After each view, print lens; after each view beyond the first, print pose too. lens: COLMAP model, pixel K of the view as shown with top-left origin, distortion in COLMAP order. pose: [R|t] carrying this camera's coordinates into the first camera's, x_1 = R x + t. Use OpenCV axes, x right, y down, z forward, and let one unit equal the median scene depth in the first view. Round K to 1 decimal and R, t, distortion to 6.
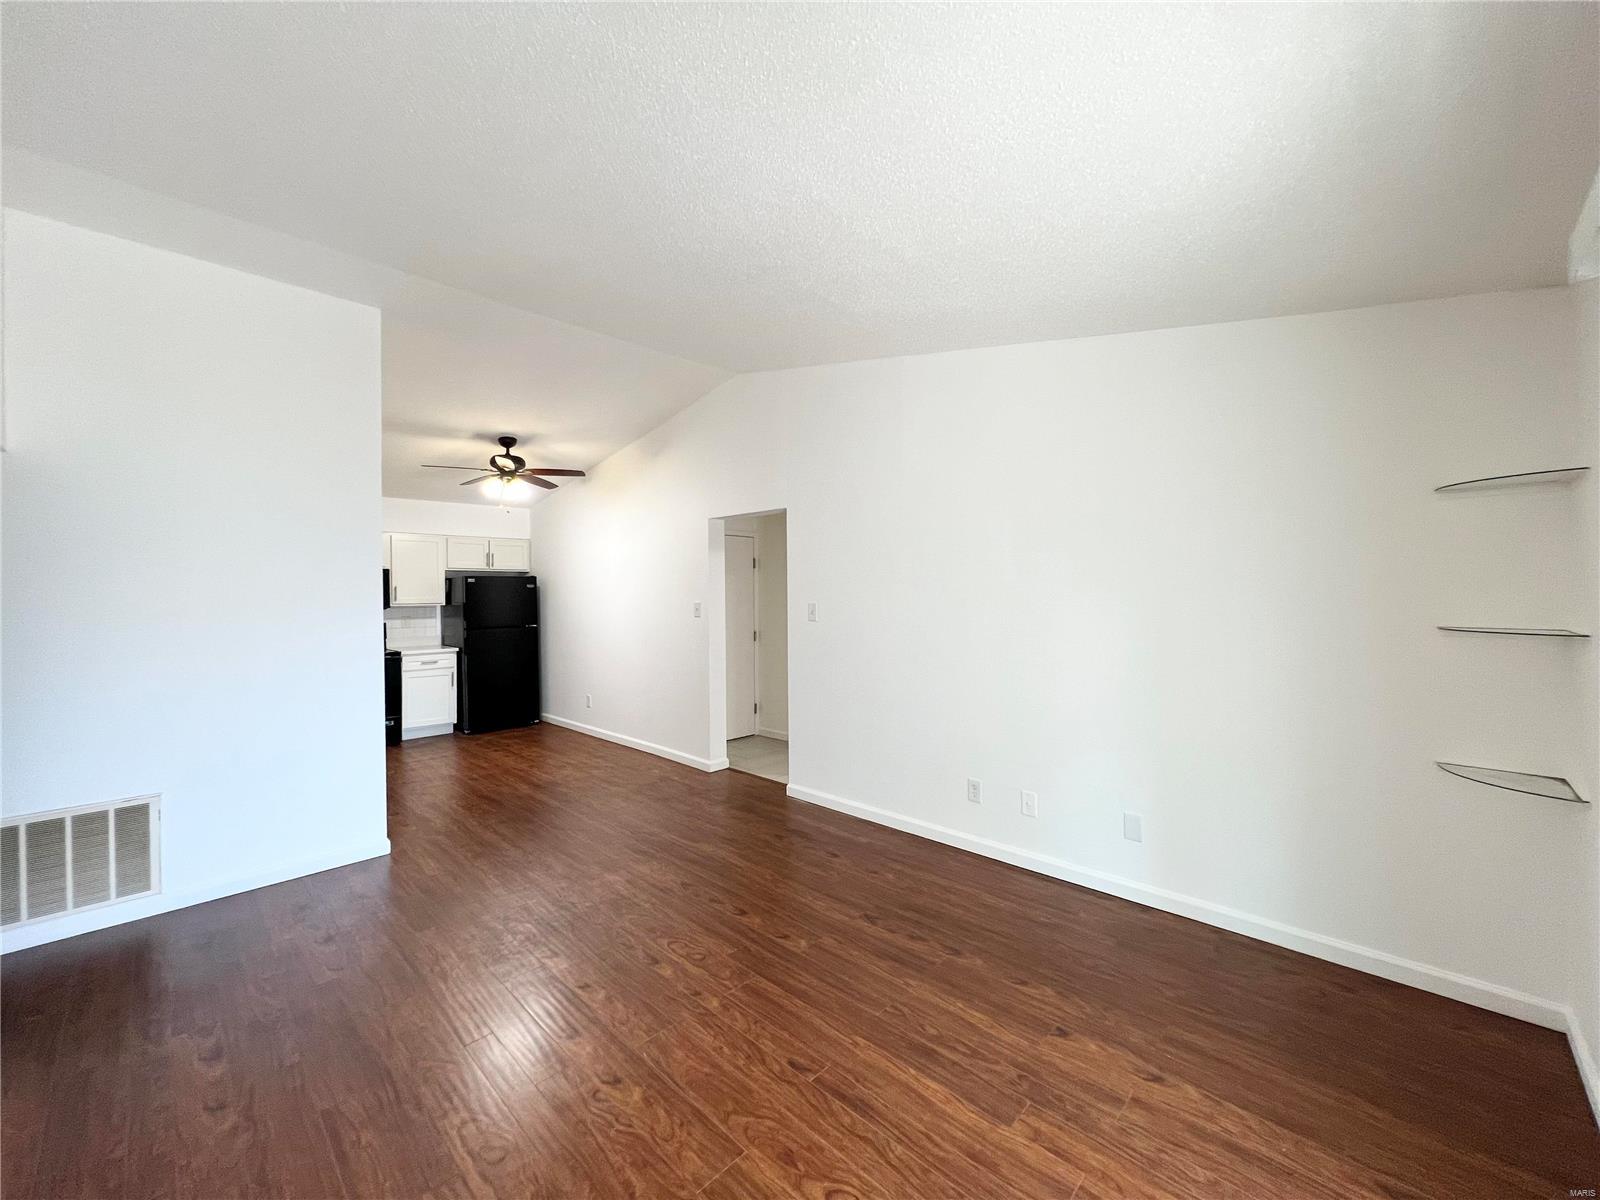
lens RADIAL K [[638.3, 0, 806.6], [0, 638.3, 604.0], [0, 0, 1]] dist [-0.002717, 0.000536]
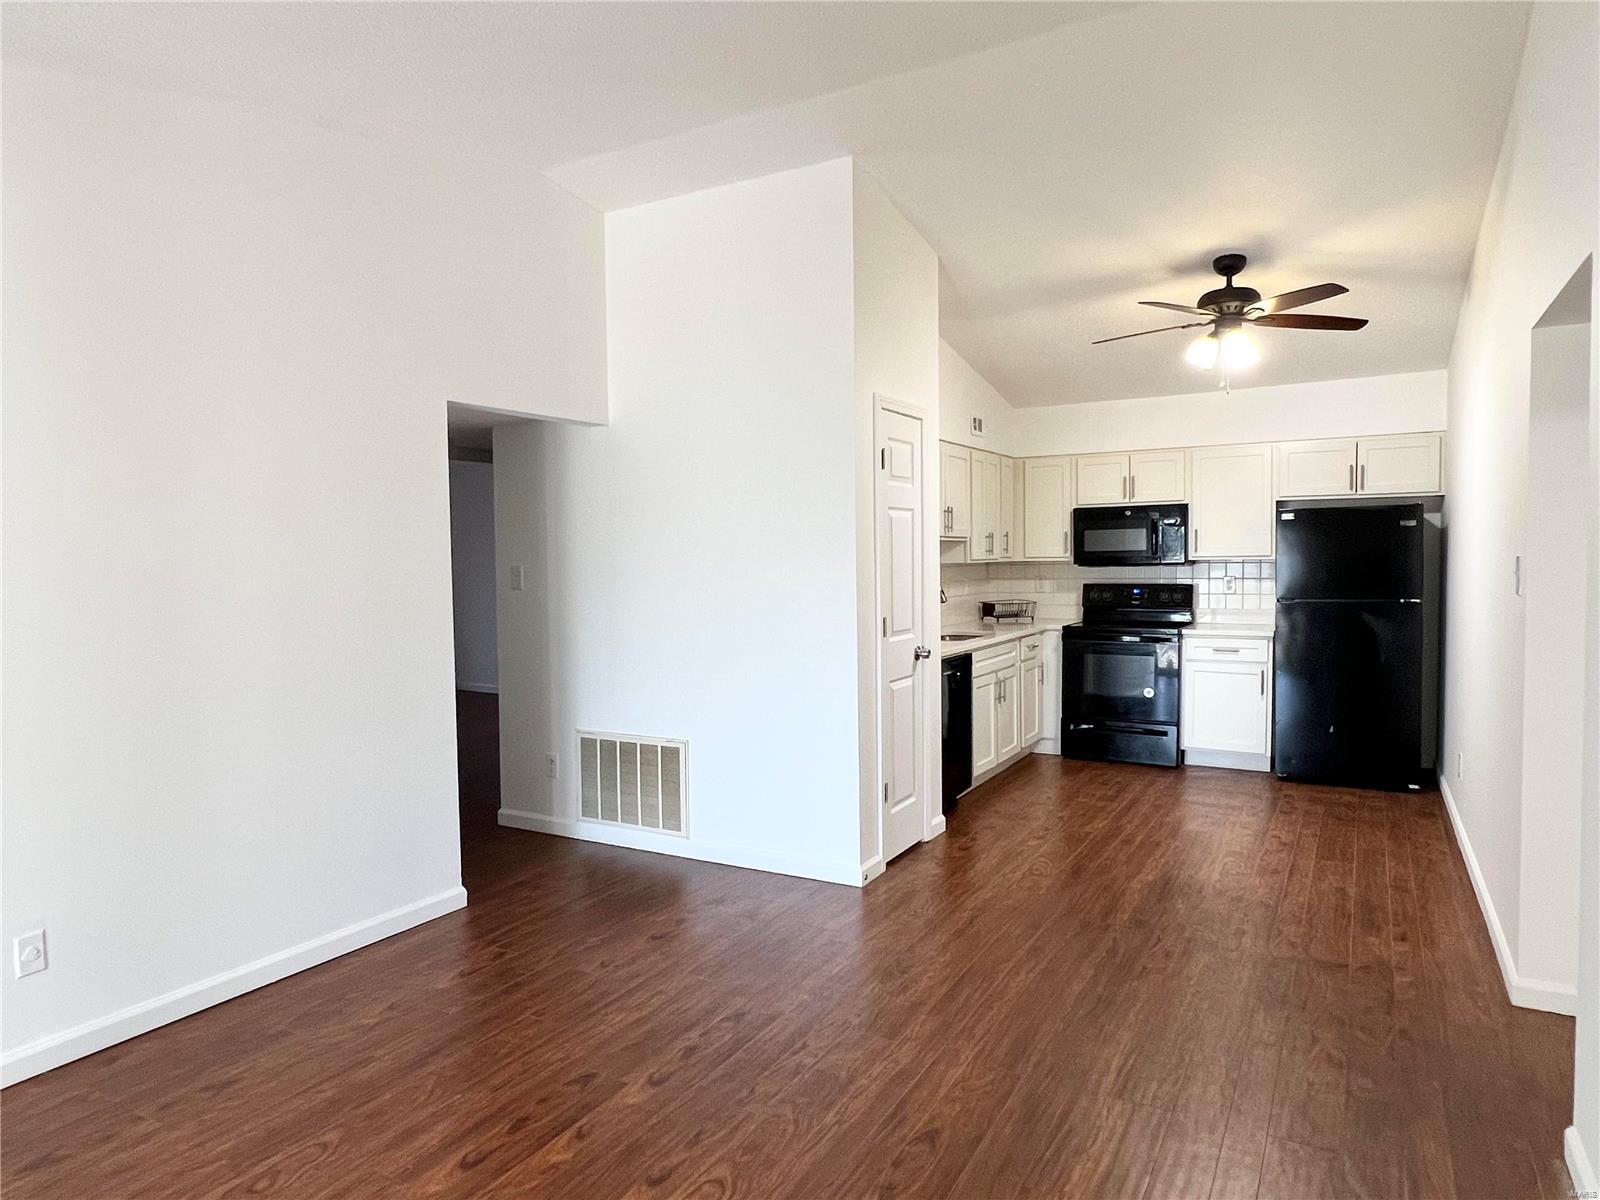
lens RADIAL K [[988.8, 0, 786.9], [0, 988.8, 600.2], [0, 0, 1]] dist [-0.000725, -0.001625]
pose [[0.230656, 0.046115, -0.971942, 0.524760], [-0.005269, 0.998921, 0.046145, -0.000009], [0.973021, -0.005523, 0.230650, 0.766952]]
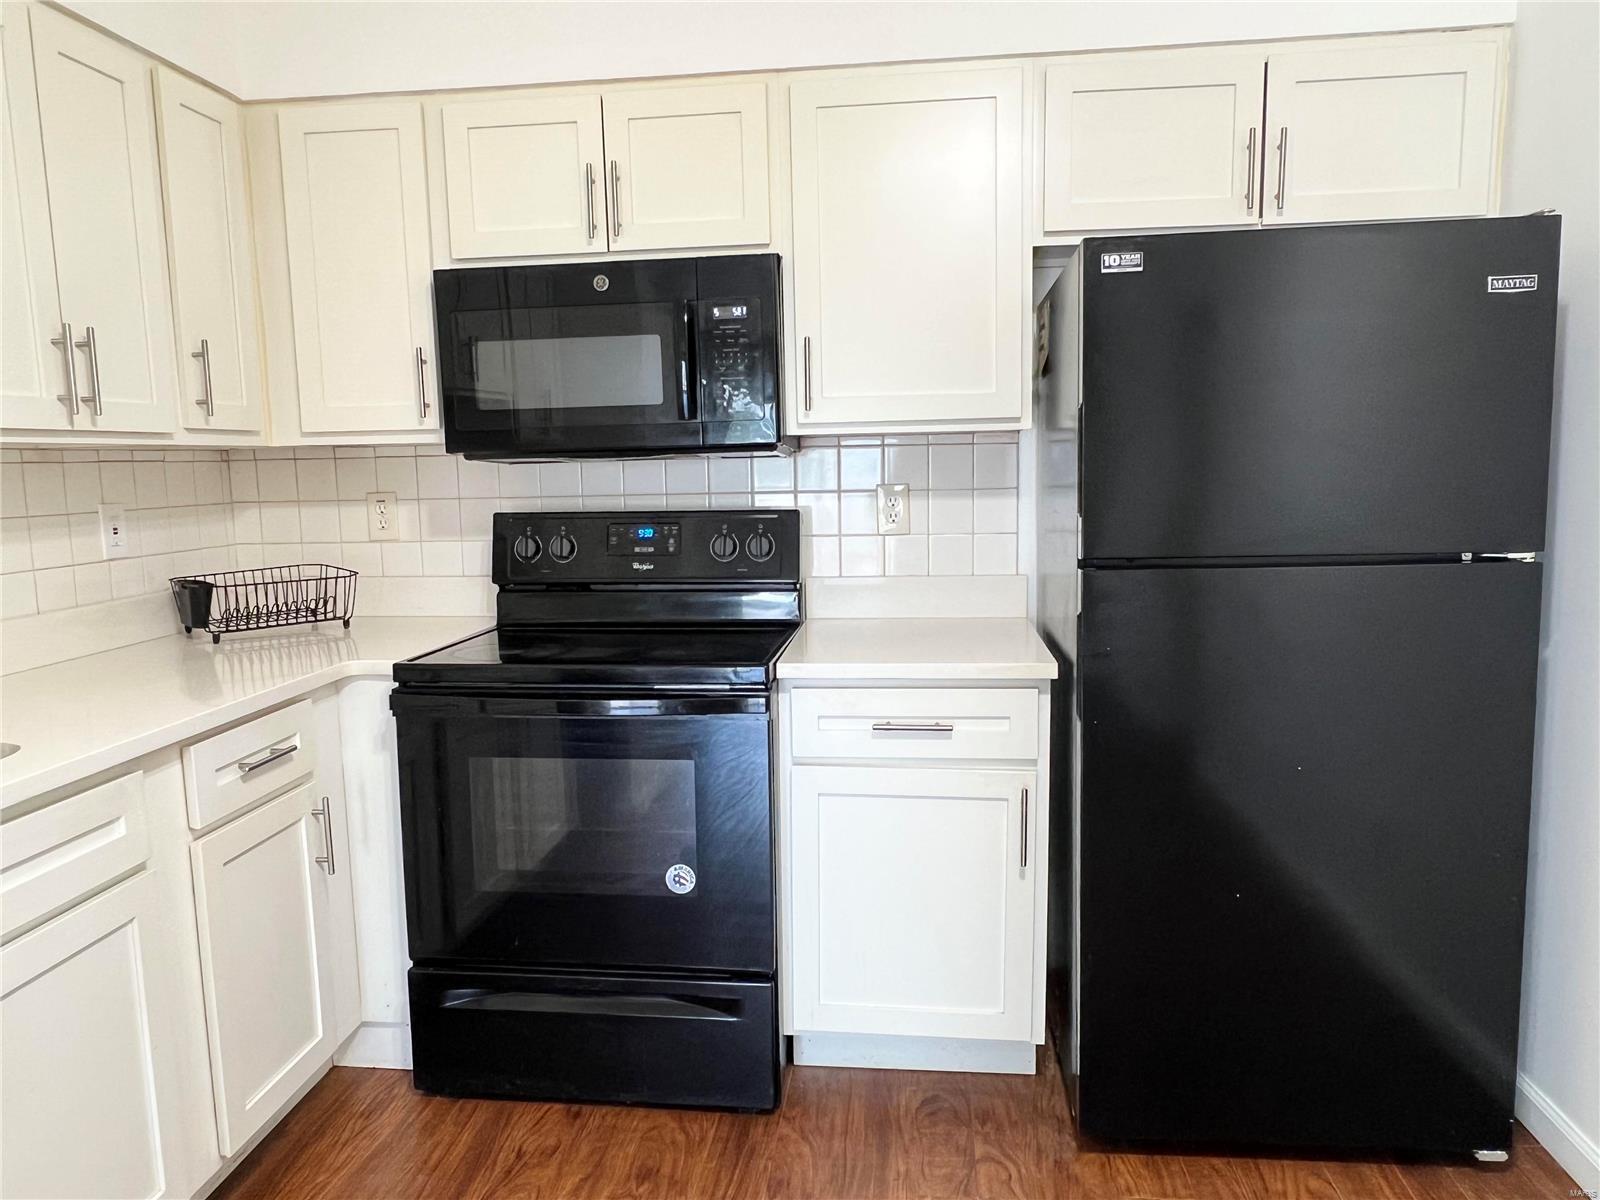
lens RADIAL K [[1132.3, 0, 790.3], [0, 1132.3, 607.0], [0, 0, 1]] dist [-0.002371, 0.000404]
pose [[0.602758, 0.096602, -0.792055, -0.743719], [0.003736, 0.992292, 0.123866, 0.029048], [0.797915, -0.077620, 0.597751, 1.643638]]
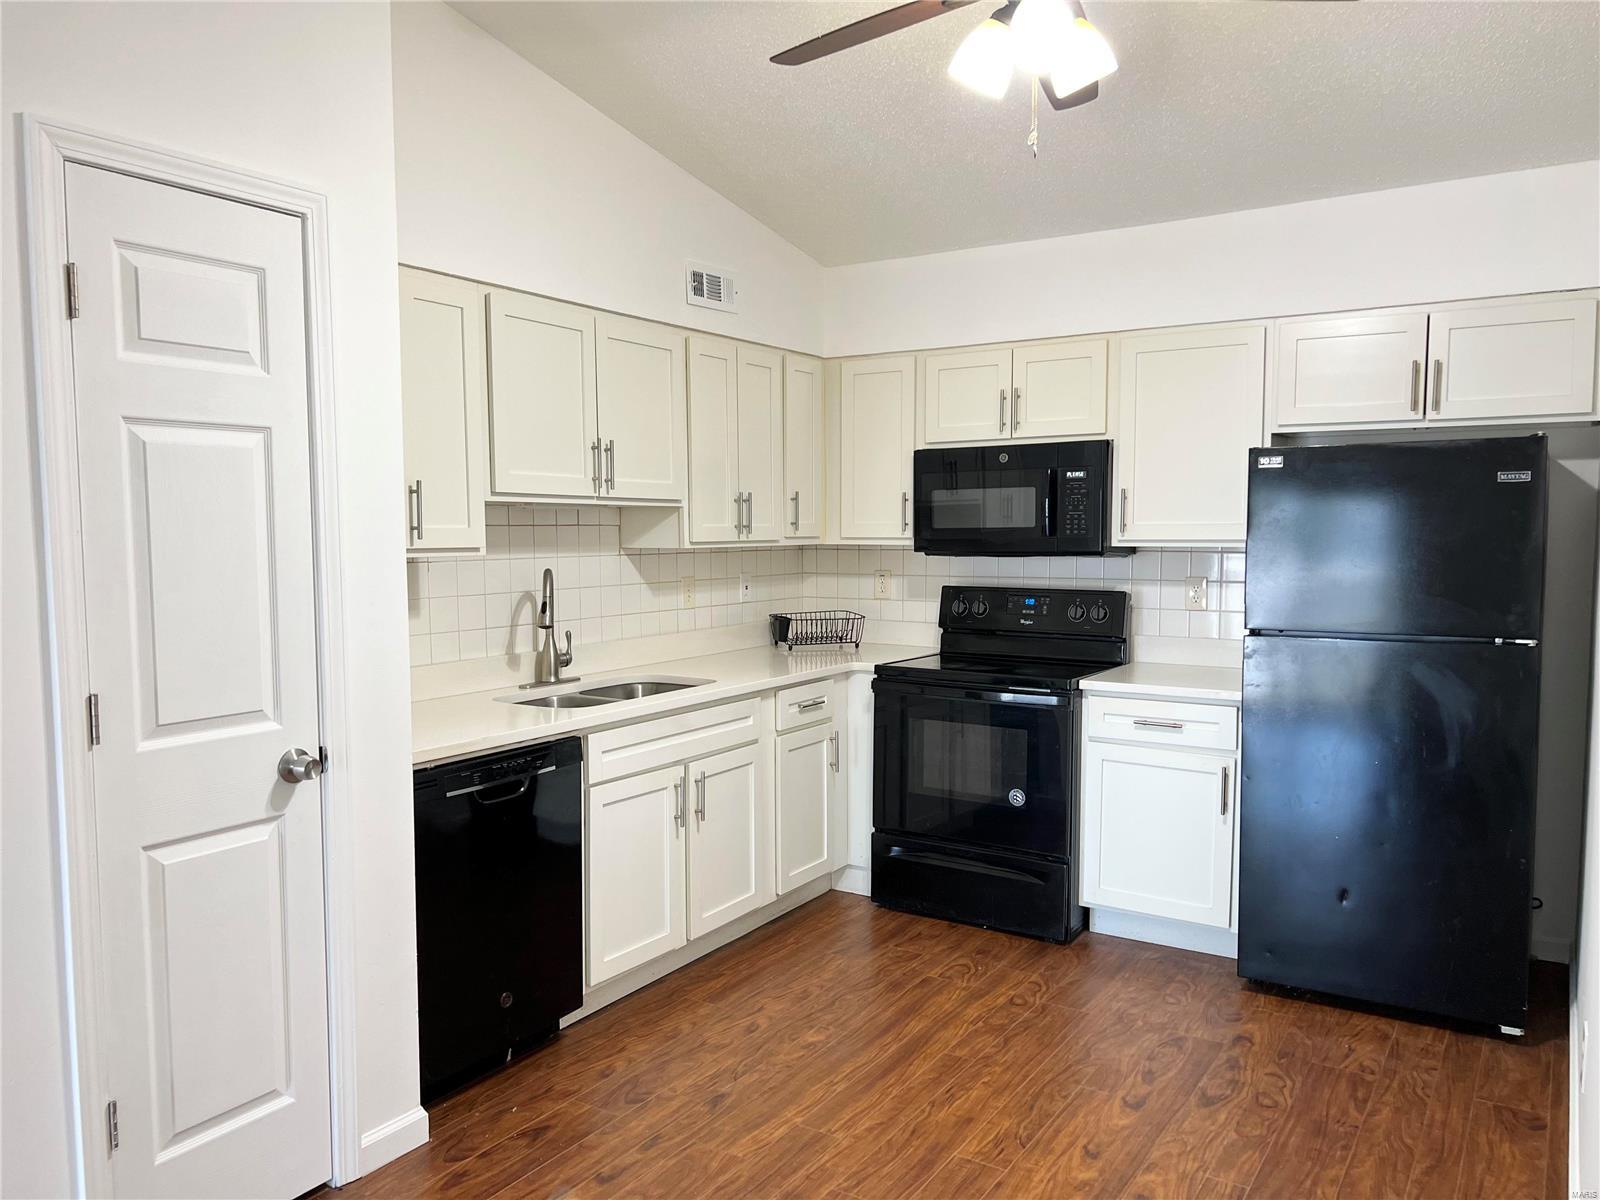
lens RADIAL K [[1197.8, 0, 792.9], [0, 1197.8, 616.0], [0, 0, 1]] dist [0.056637, -0.061835]
pose [[0.188806, 0.080392, -0.978718, -0.077362], [-0.016010, 0.996763, 0.078786, -0.016979], [0.981884, 0.000794, 0.189481, 1.499949]]
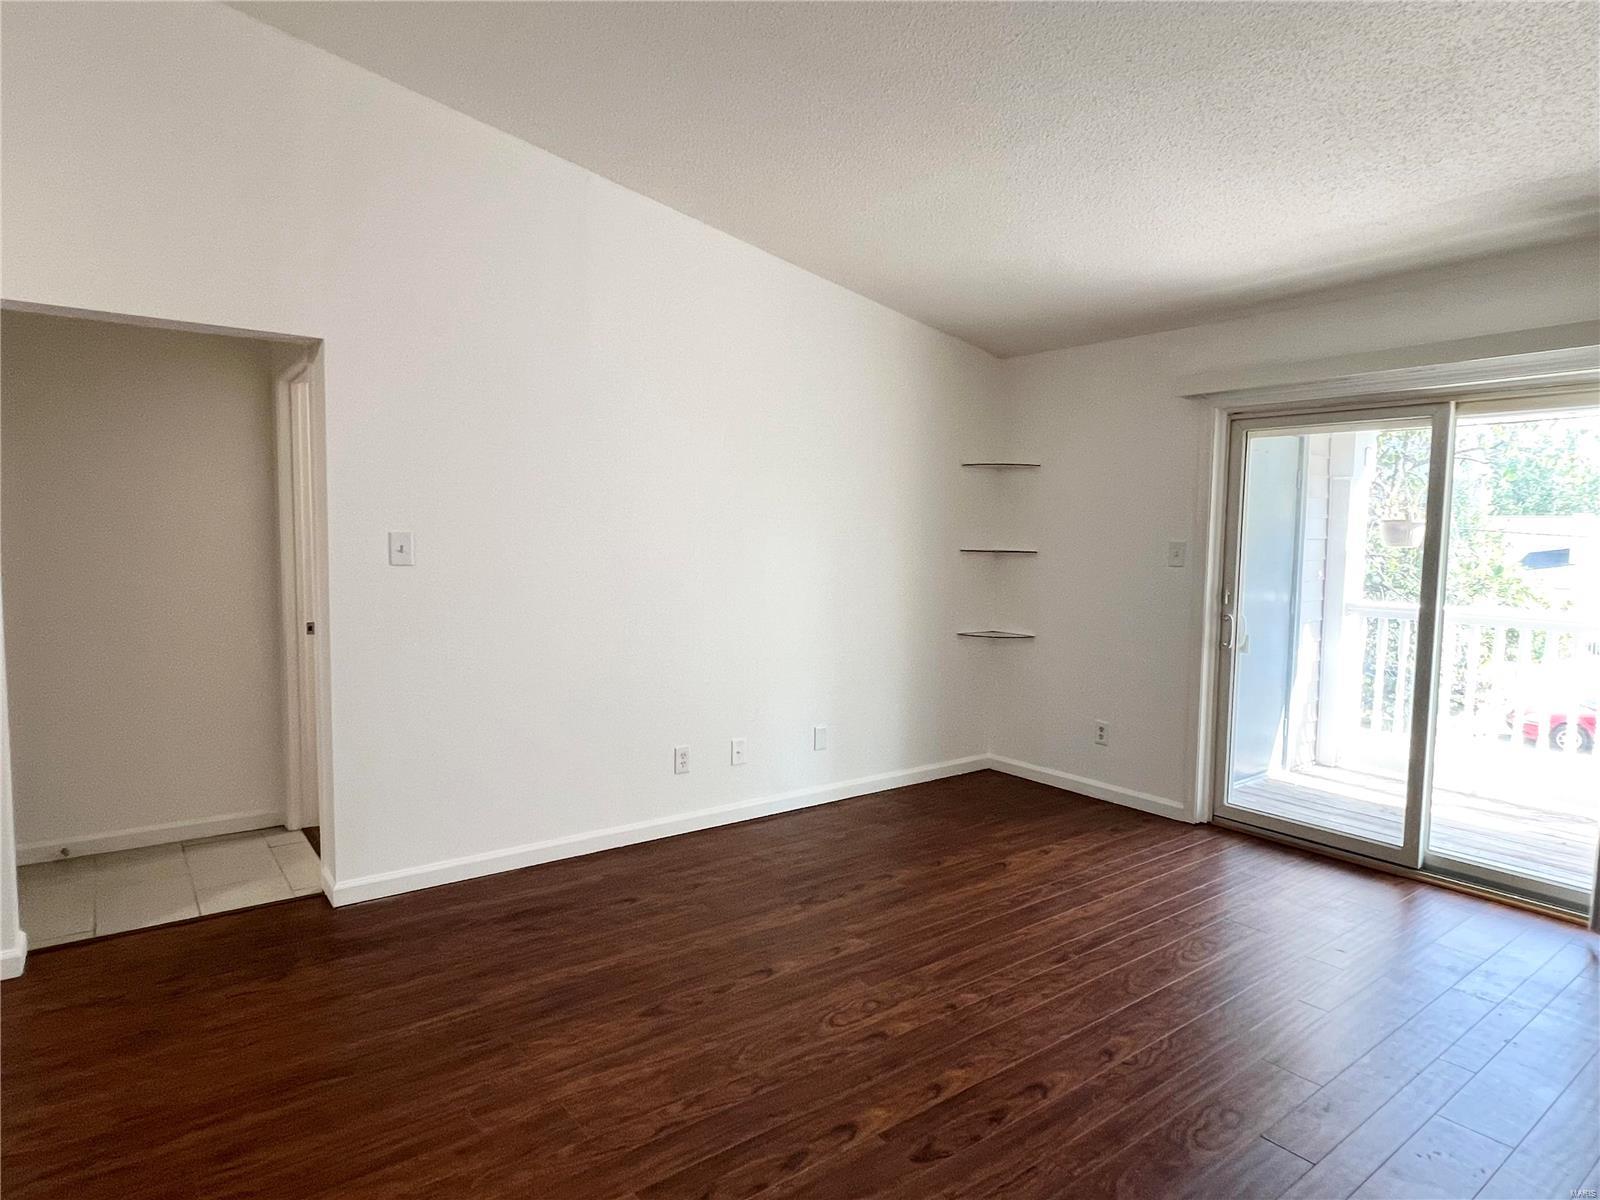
lens RADIAL K [[913.0, 0, 792.2], [0, 913.0, 607.3], [0, 0, 1]] dist [-0.003367, -0.000499]
pose [[0.163028, -0.069622, 0.984162, -1.021735], [0.003446, 0.997541, 0.069998, 0.013467], [-0.986615, -0.008021, 0.162867, 0.784743]]
